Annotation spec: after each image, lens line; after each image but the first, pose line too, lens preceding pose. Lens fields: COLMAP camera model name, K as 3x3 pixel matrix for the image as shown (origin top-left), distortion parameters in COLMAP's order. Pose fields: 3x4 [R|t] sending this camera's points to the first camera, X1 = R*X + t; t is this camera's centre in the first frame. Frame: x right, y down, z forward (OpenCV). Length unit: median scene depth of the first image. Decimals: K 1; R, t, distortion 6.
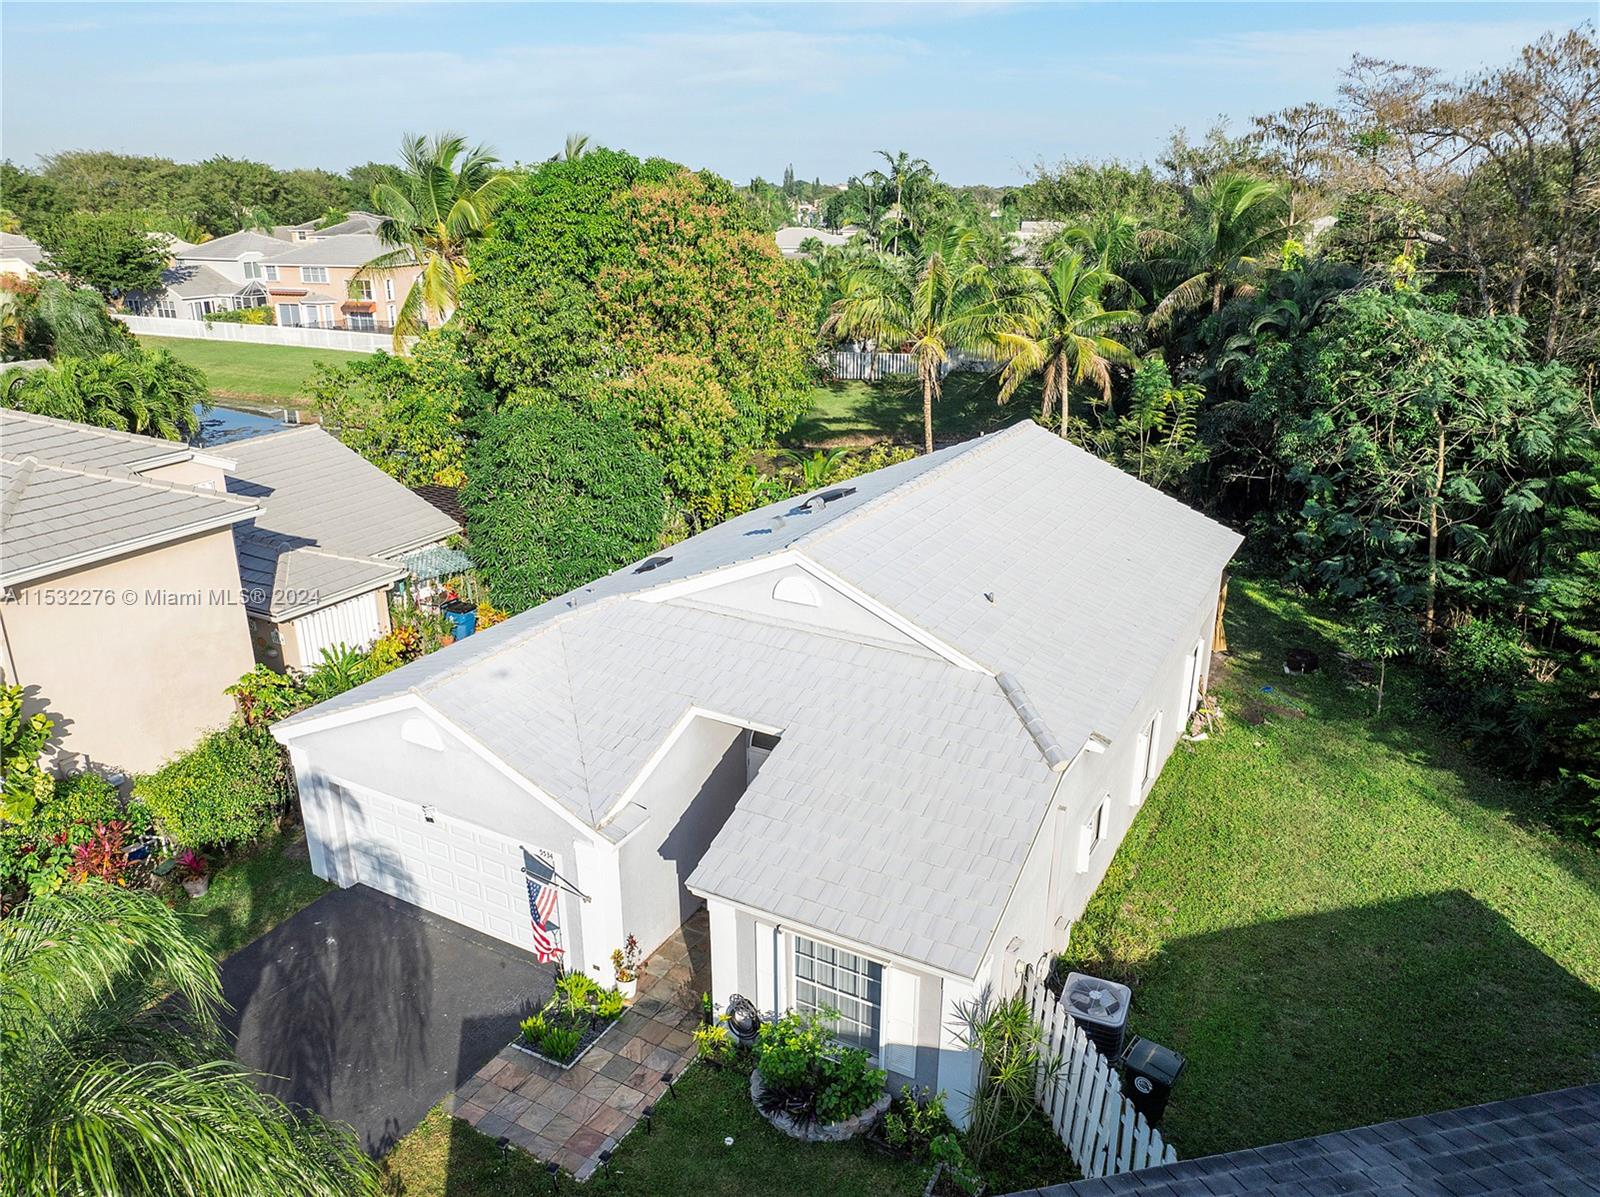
lens RADIAL K [[1123.5, 0, 800.0], [0, 1123.5, 598.5], [0, 0, 1]] dist [-0.043932, 0.020870]
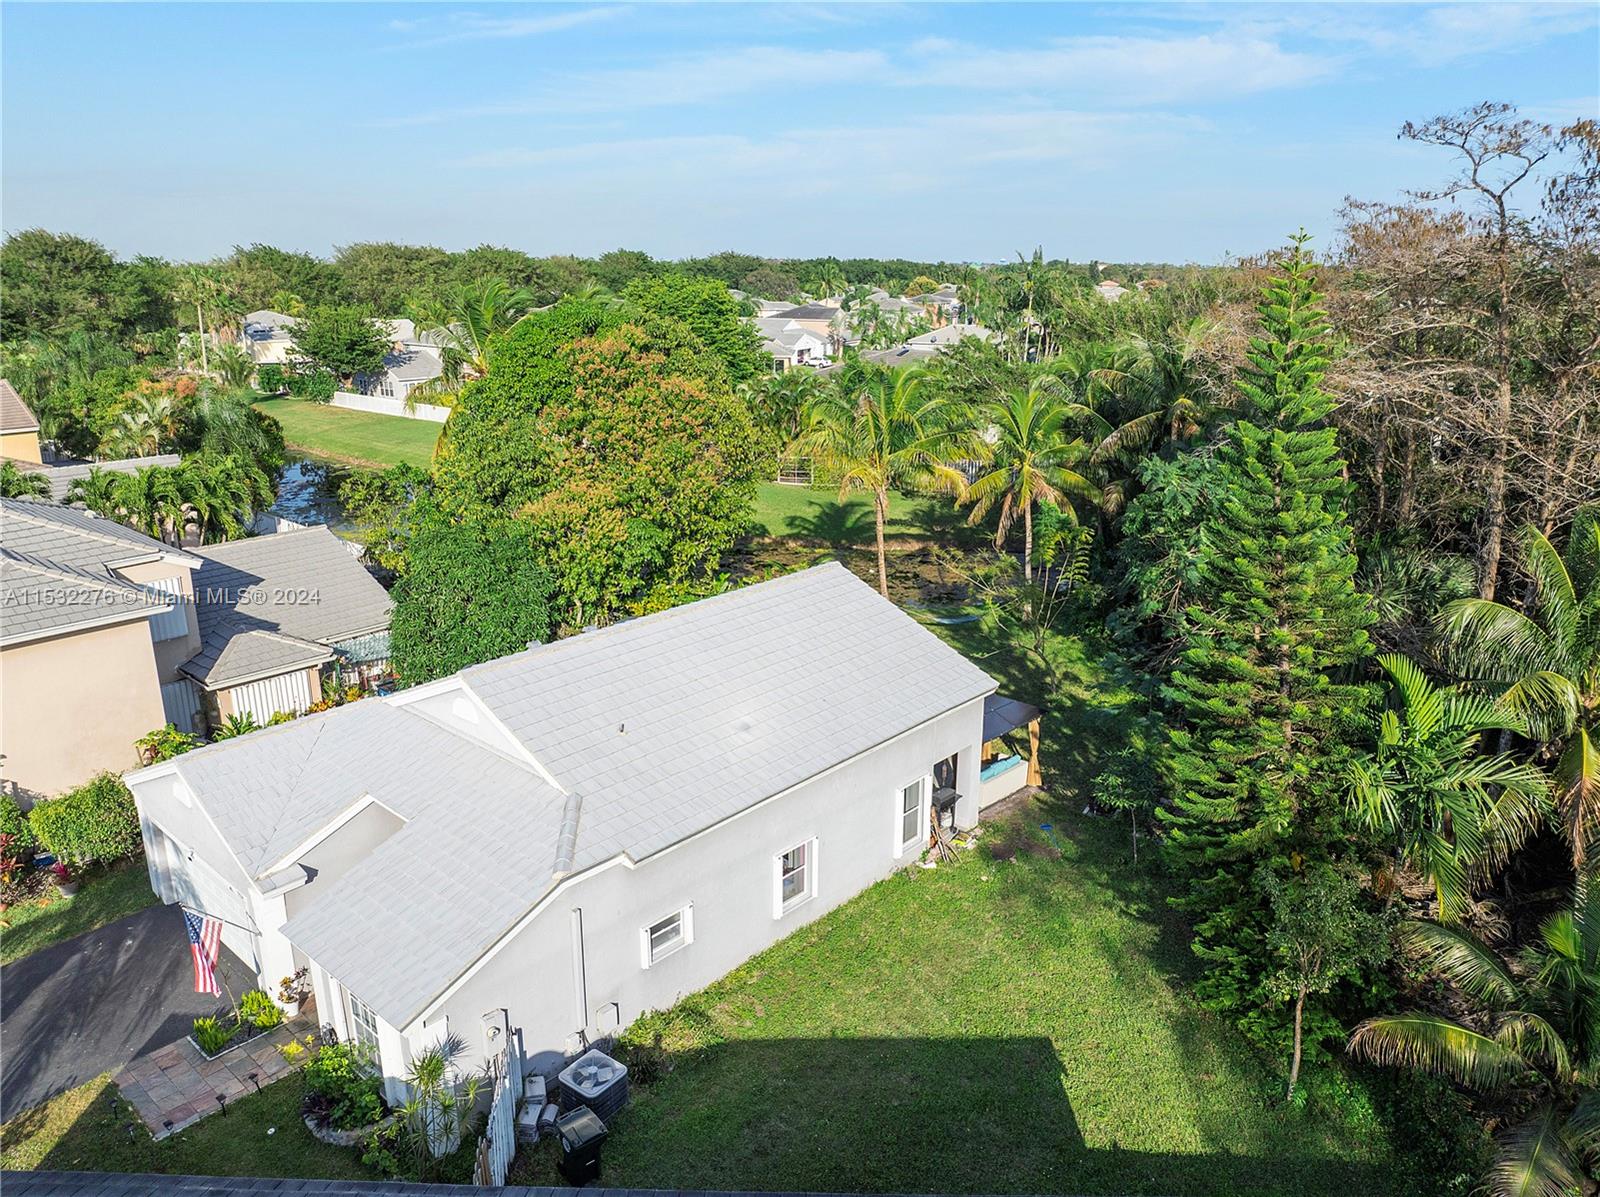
lens RADIAL K [[1123.5, 0, 800.0], [0, 1123.5, 598.5], [0, 0, 1]] dist [-0.043932, 0.020870]
pose [[0.974918, 0.063436, -0.213333, 0.362745], [-0.076350, 0.995680, -0.052843, -0.054146], [0.209059, 0.067805, 0.975549, -0.085331]]
